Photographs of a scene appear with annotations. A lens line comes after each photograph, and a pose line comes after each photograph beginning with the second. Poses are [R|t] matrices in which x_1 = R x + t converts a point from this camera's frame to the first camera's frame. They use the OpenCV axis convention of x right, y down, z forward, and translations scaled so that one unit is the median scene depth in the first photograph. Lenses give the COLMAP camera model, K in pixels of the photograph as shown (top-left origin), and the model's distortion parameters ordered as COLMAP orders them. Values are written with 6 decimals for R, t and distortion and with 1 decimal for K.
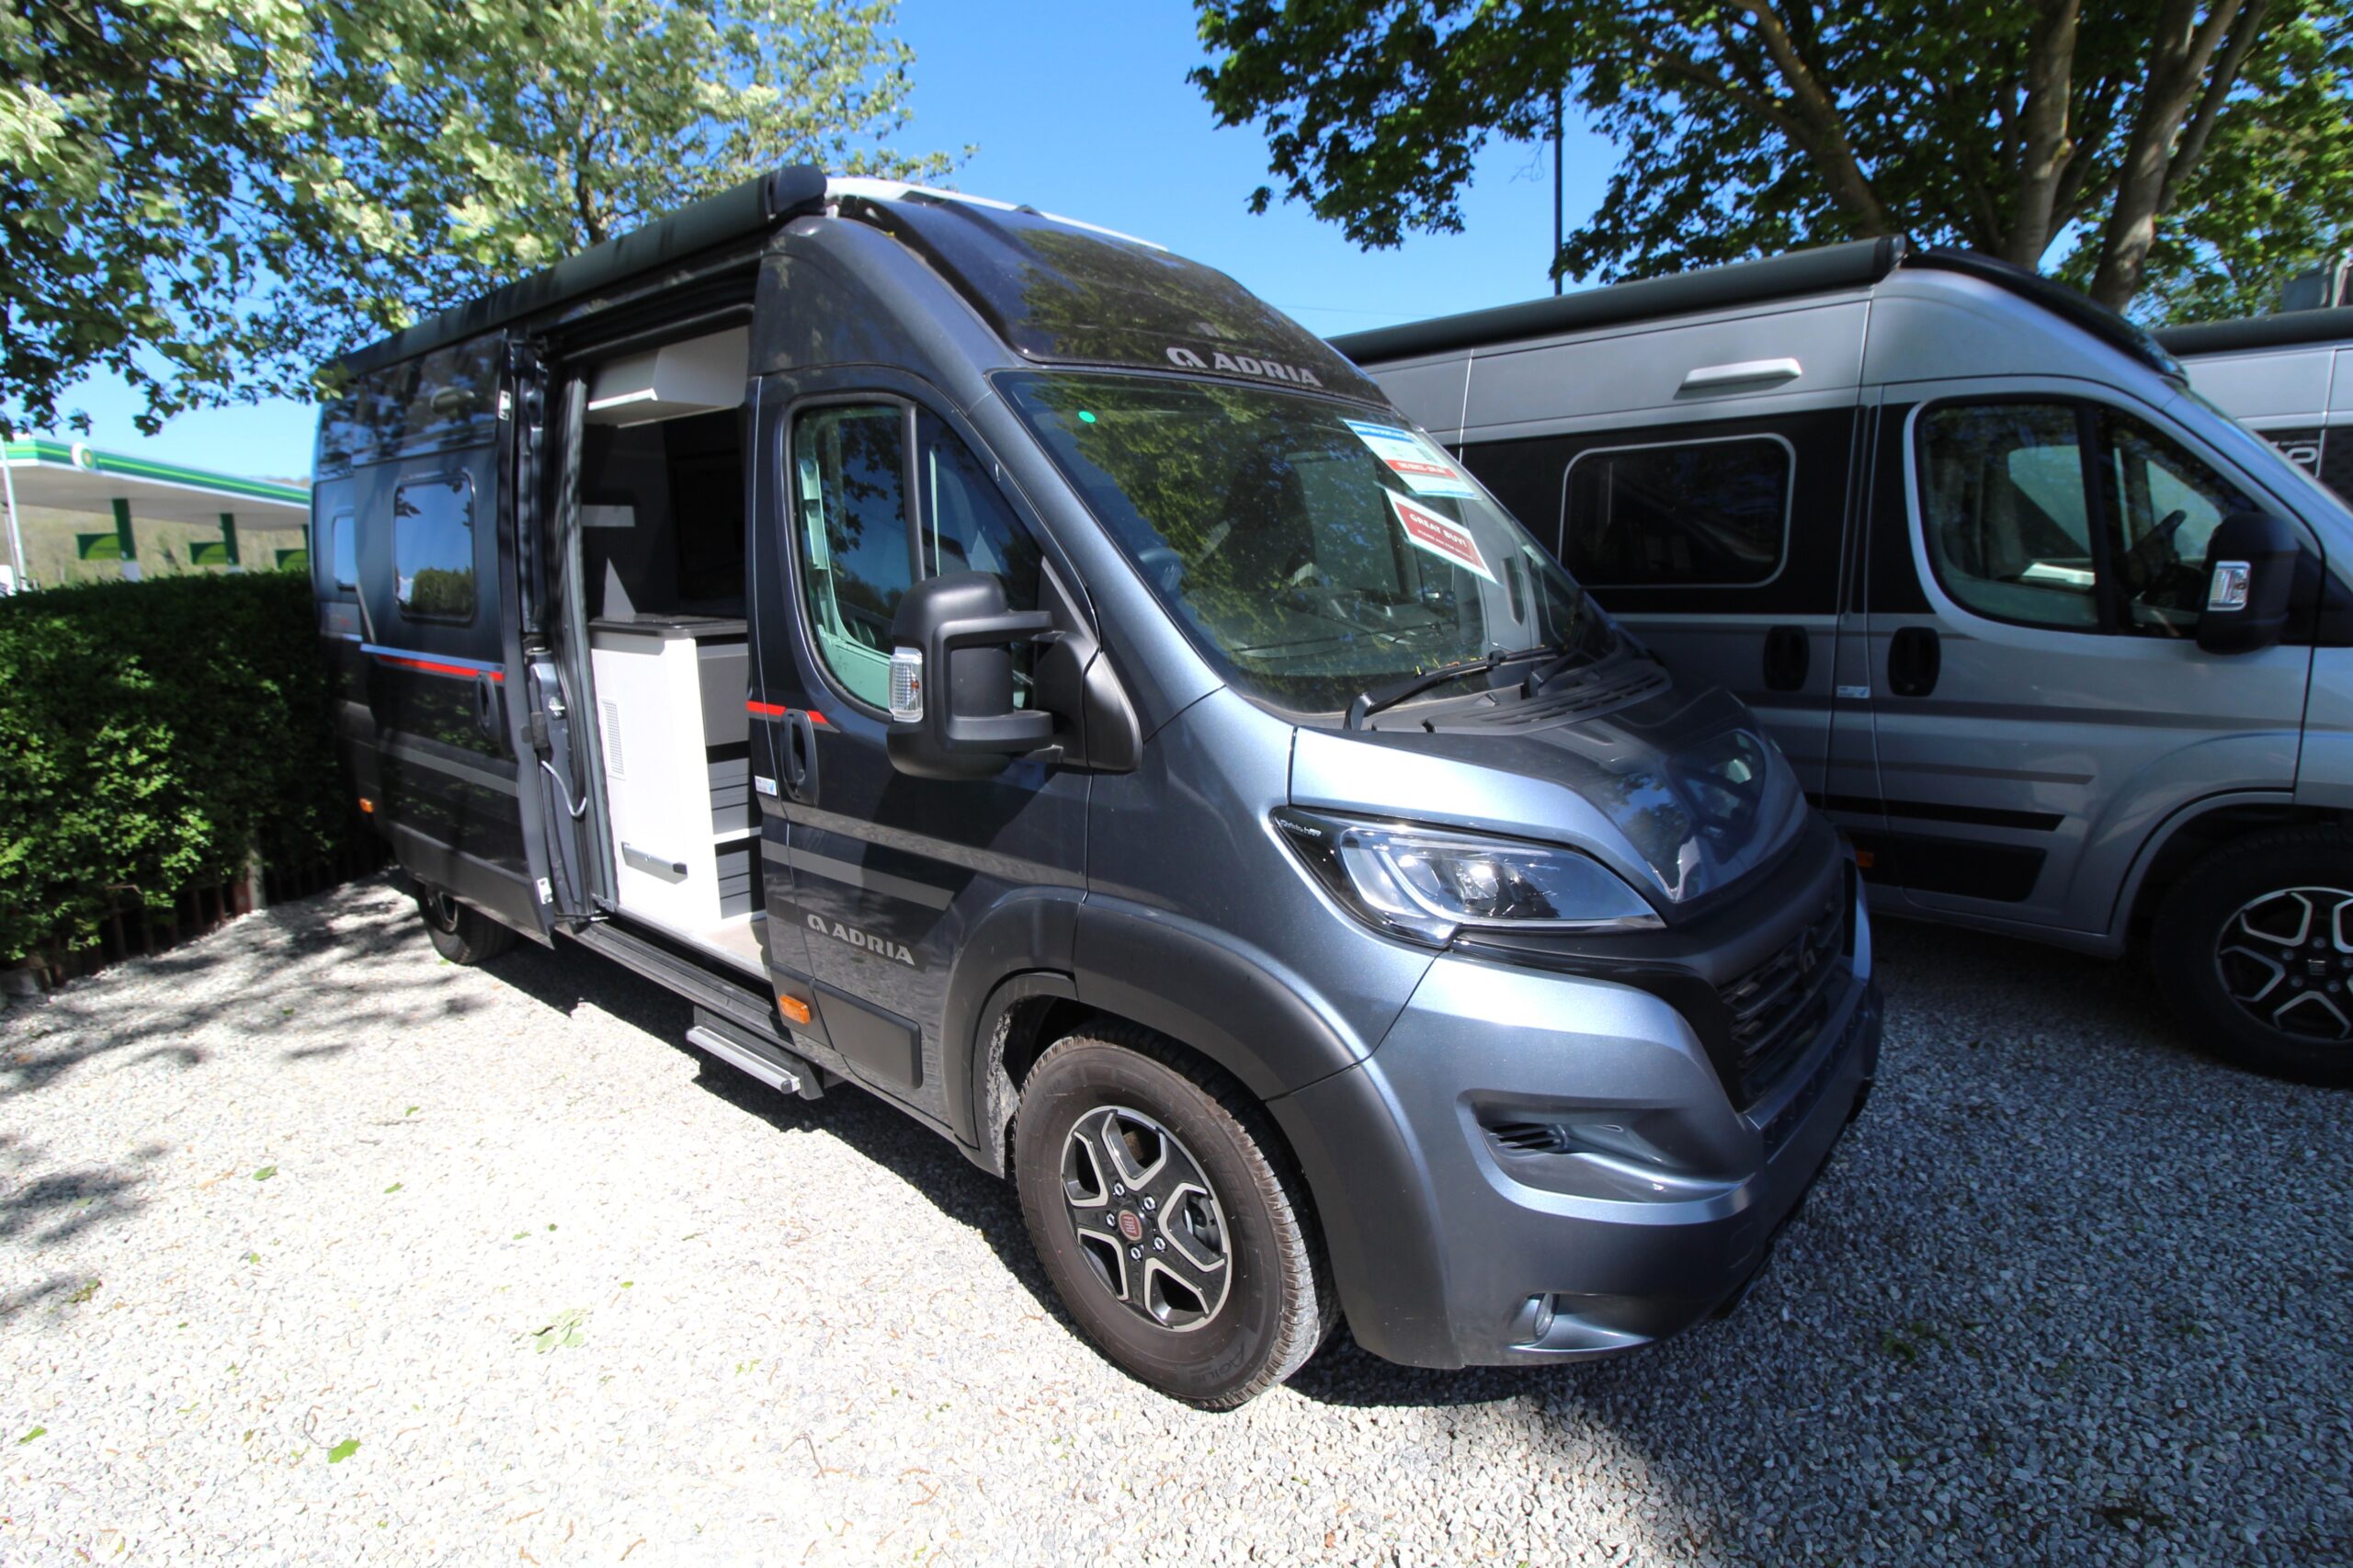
lens RADIAL K [[1089.4, 0, 1172.4], [0, 1089.4, 792.4], [0, 0, 1]] dist [0.000057, -0.010966]
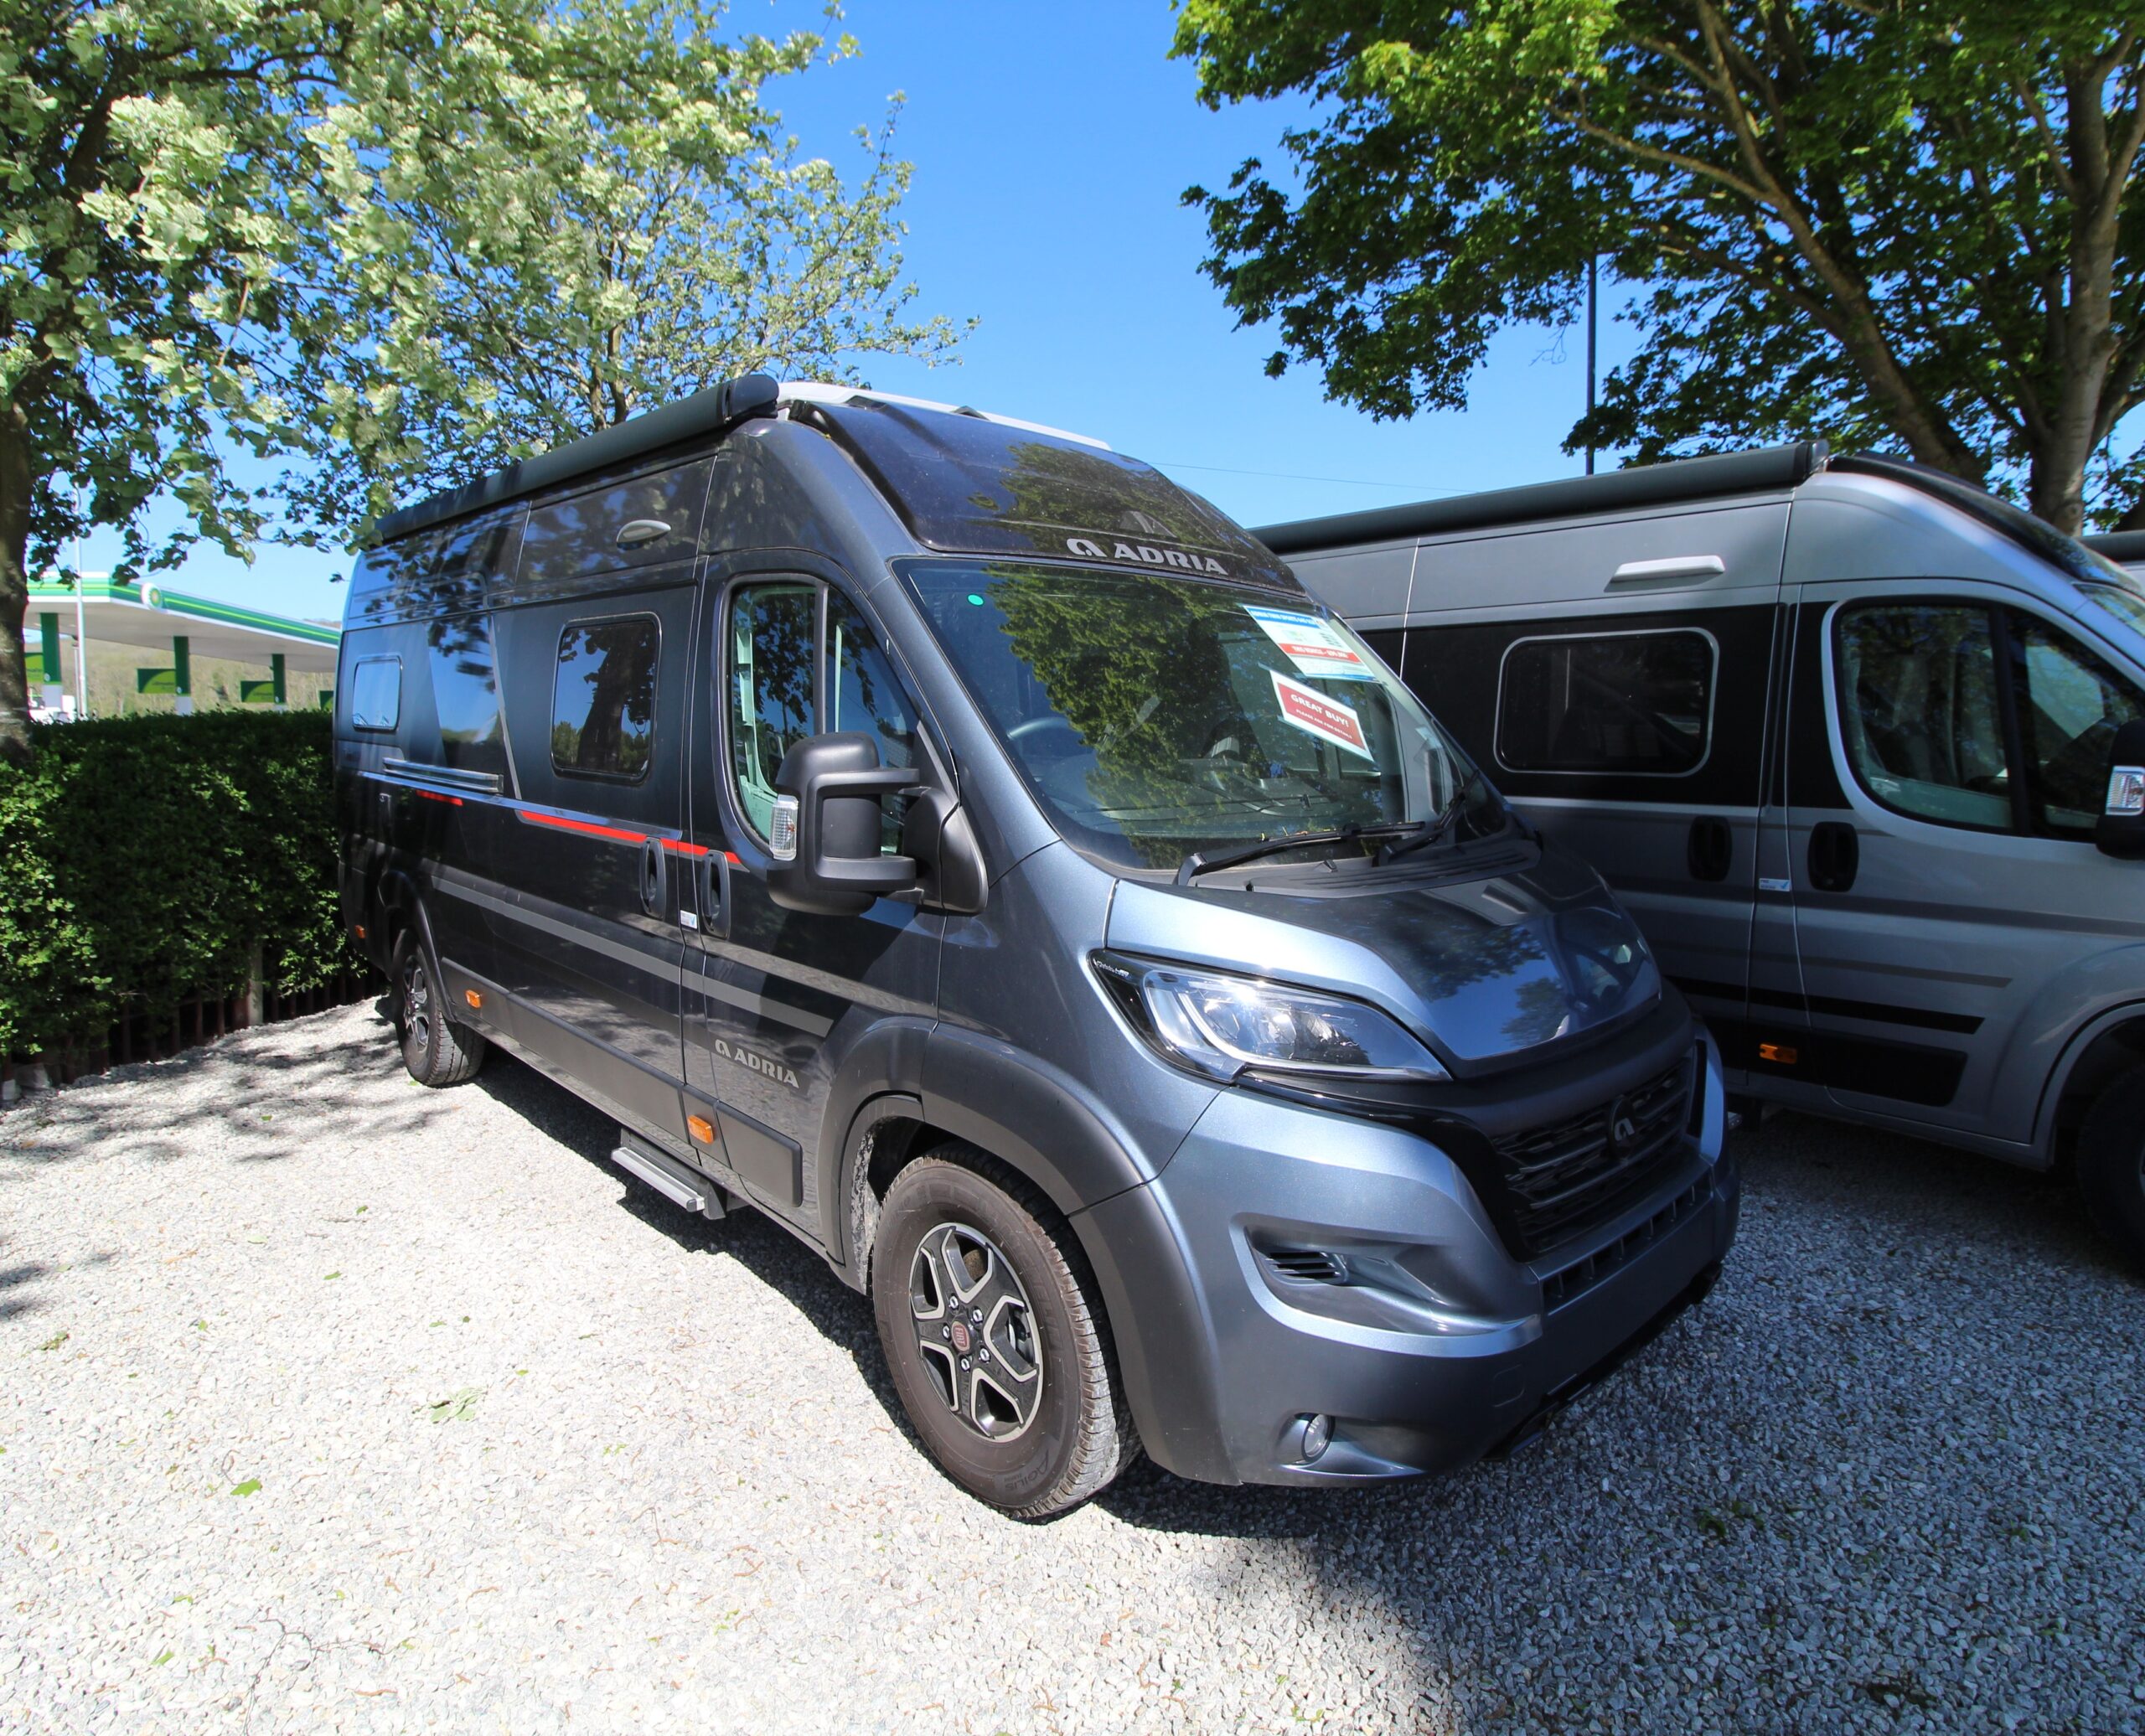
lens RADIAL K [[1147.5, 0, 1104.3], [0, 1147.5, 884.7], [0, 0, 1]] dist [0.000364, -0.011532]
pose [[0.995750, 0.045835, -0.079888, 0.155933], [-0.051815, 0.995877, -0.074463, 0.027227], [0.076145, 0.078286, 0.994019, -0.136282]]
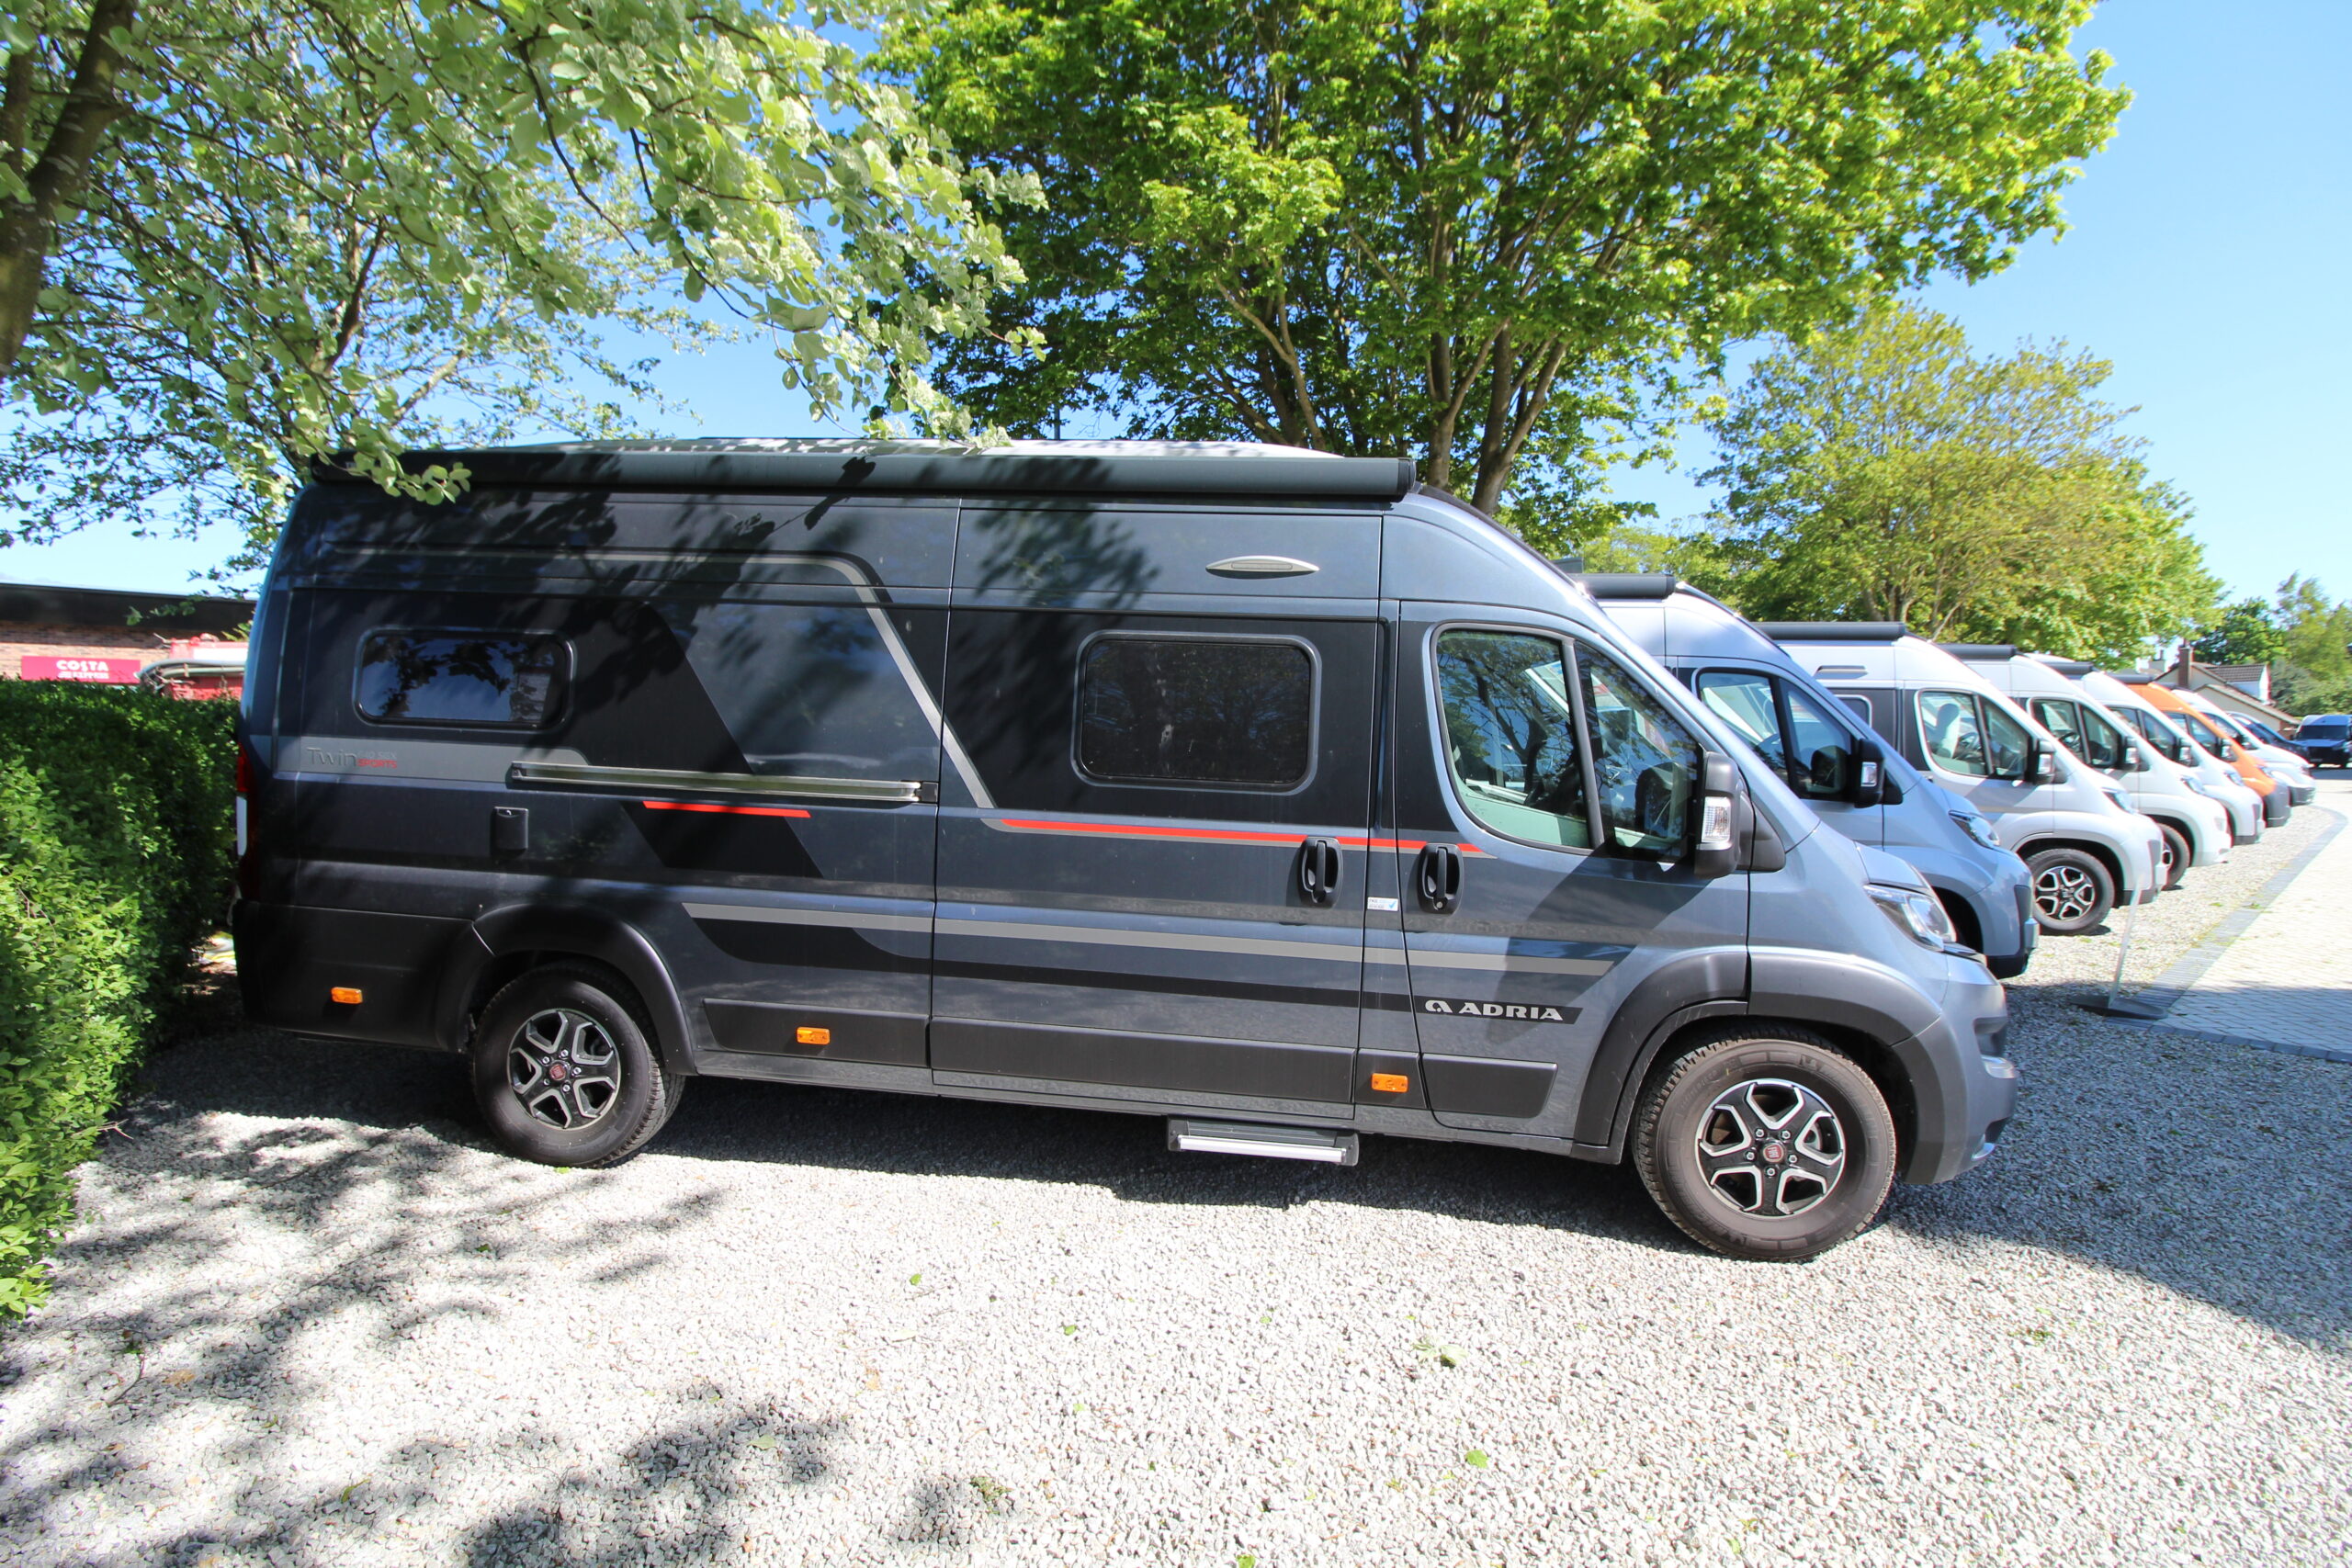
lens RADIAL K [[1099.6, 0, 1176.7], [0, 1099.6, 777.4], [0, 0, 1]] dist [-0.005096, -0.000533]
pose [[0.840480, 0.017894, 0.541548, -1.519337], [0.064270, 0.989107, -0.132429, 0.002707], [-0.538018, 0.146109, 0.830174, 0.033892]]
